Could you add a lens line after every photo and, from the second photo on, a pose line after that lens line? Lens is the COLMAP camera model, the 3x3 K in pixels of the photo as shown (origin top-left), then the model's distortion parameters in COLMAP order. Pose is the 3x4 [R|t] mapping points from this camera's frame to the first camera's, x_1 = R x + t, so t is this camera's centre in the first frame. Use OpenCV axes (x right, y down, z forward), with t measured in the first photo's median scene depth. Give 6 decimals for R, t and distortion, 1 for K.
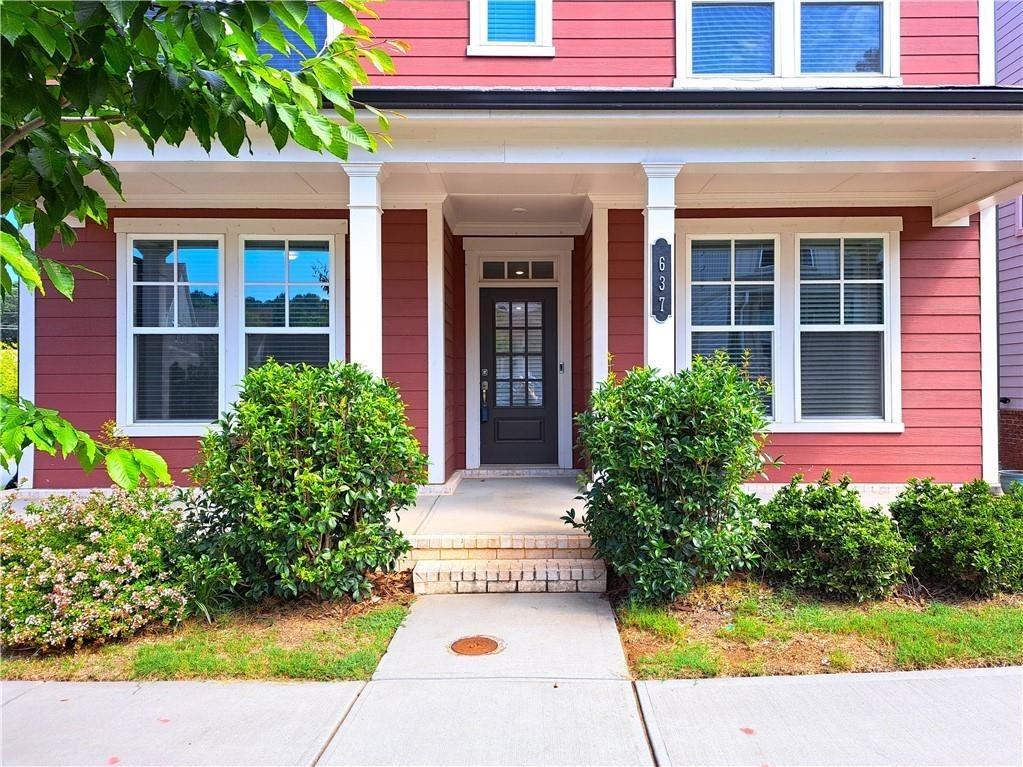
lens RADIAL K [[767.0, 0, 511.5], [0, 767.0, 383.5], [0, 0, 1]] dist [0.115693, -0.001680]
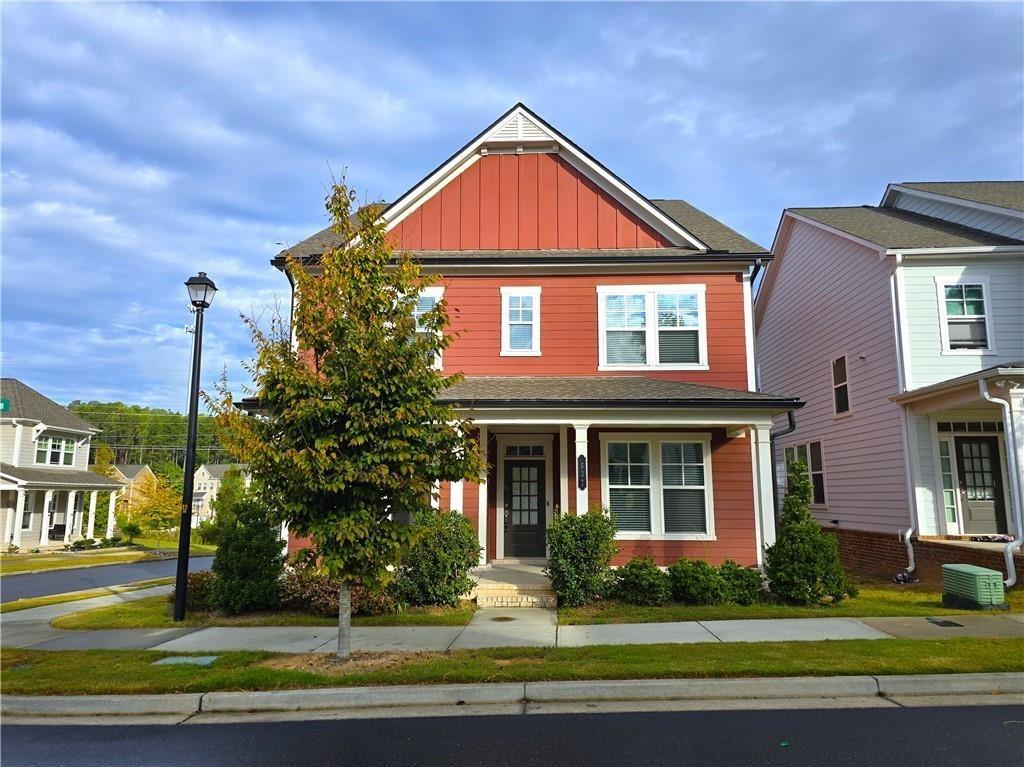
lens RADIAL K [[767.8, 0, 512.0], [0, 767.8, 383.5], [0, 0, 1]] dist [0.115693, -0.001680]
pose [[0.999631, 0.002514, -0.027064, 0.032074], [-0.006184, 0.990635, -0.136400, -0.060405], [0.026467, 0.136517, 0.990284, -1.023021]]
